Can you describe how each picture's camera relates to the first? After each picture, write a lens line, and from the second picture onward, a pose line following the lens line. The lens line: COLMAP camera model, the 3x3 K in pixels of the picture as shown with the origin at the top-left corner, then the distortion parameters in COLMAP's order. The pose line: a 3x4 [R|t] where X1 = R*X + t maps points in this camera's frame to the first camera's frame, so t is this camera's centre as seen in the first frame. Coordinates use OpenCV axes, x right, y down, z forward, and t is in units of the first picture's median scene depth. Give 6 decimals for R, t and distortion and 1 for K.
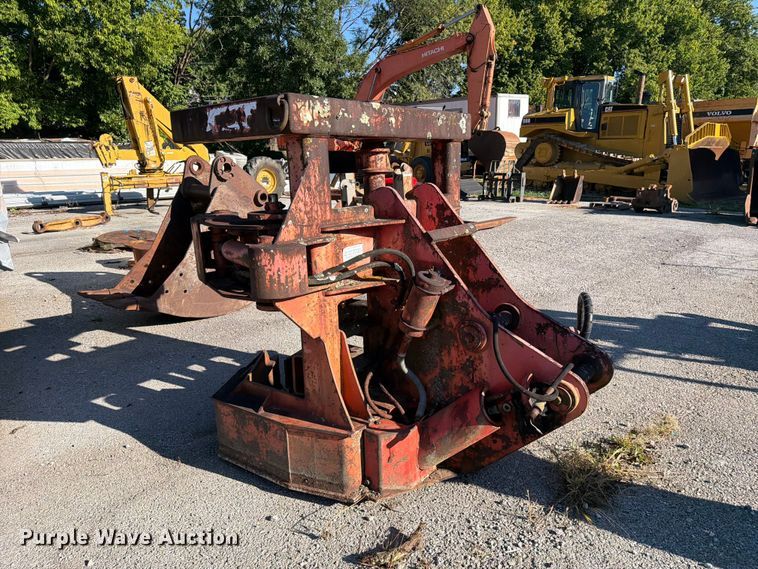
lens RADIAL K [[525.5, 0, 386.3], [0, 525.5, 296.7], [0, 0, 1]] dist [0.088963, -0.113434]
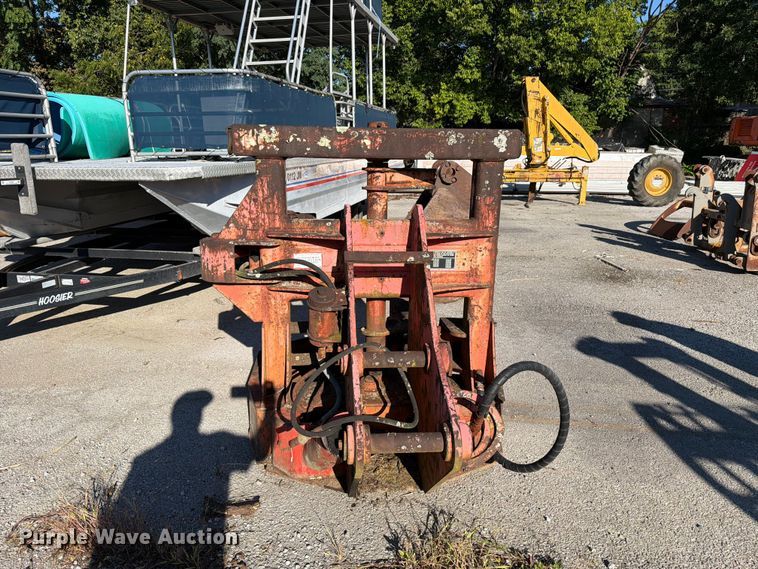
lens RADIAL K [[530.0, 0, 377.3], [0, 530.0, 294.5], [0, 0, 1]] dist [0.113122, -0.147737]
pose [[0.676440, 0.215659, -0.704216, 0.814927], [-0.208959, 0.973074, 0.097277, -0.145007], [0.706233, 0.081350, 0.703290, 0.293633]]
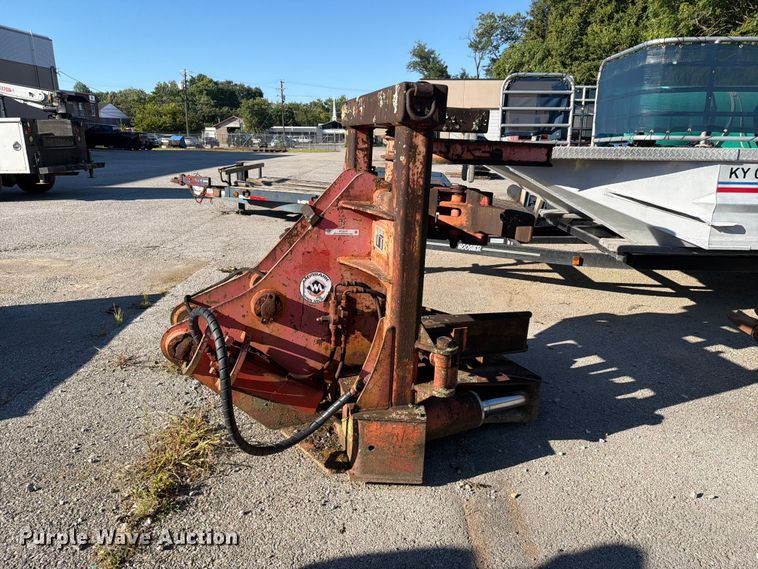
lens RADIAL K [[534.3, 0, 381.3], [0, 534.3, 287.4], [0, 0, 1]] dist [0.079918, -0.092338]
pose [[-0.637288, 0.205890, -0.742613, 0.870113], [-0.212660, 0.879244, 0.426269, -0.483458], [0.740702, 0.429580, -0.516547, 1.727784]]
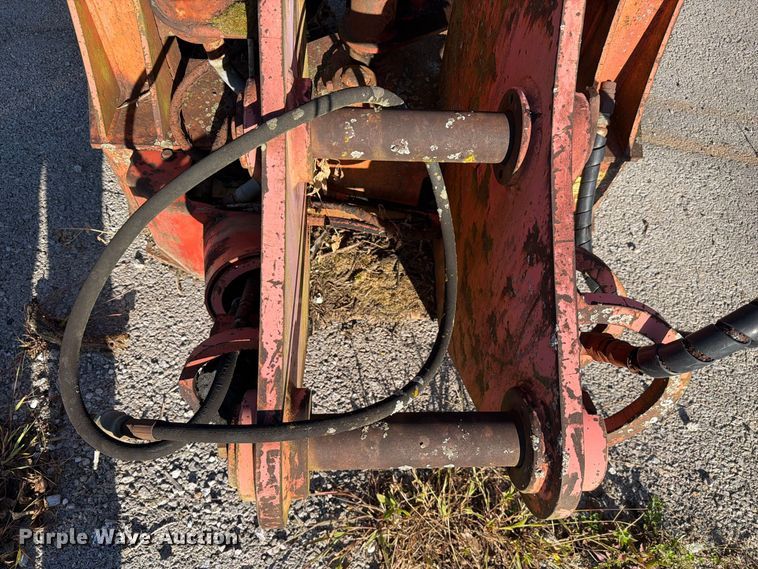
lens RADIAL K [[541.2, 0, 381.1], [0, 541.2, 283.9], [0, 0, 1]] dist [0.028100, -0.041415]
pose [[0.629690, 0.698993, -0.338968, 0.352643], [-0.278803, 0.610612, 0.741230, -0.120411], [0.725092, -0.372240, 0.579378, 0.759649]]
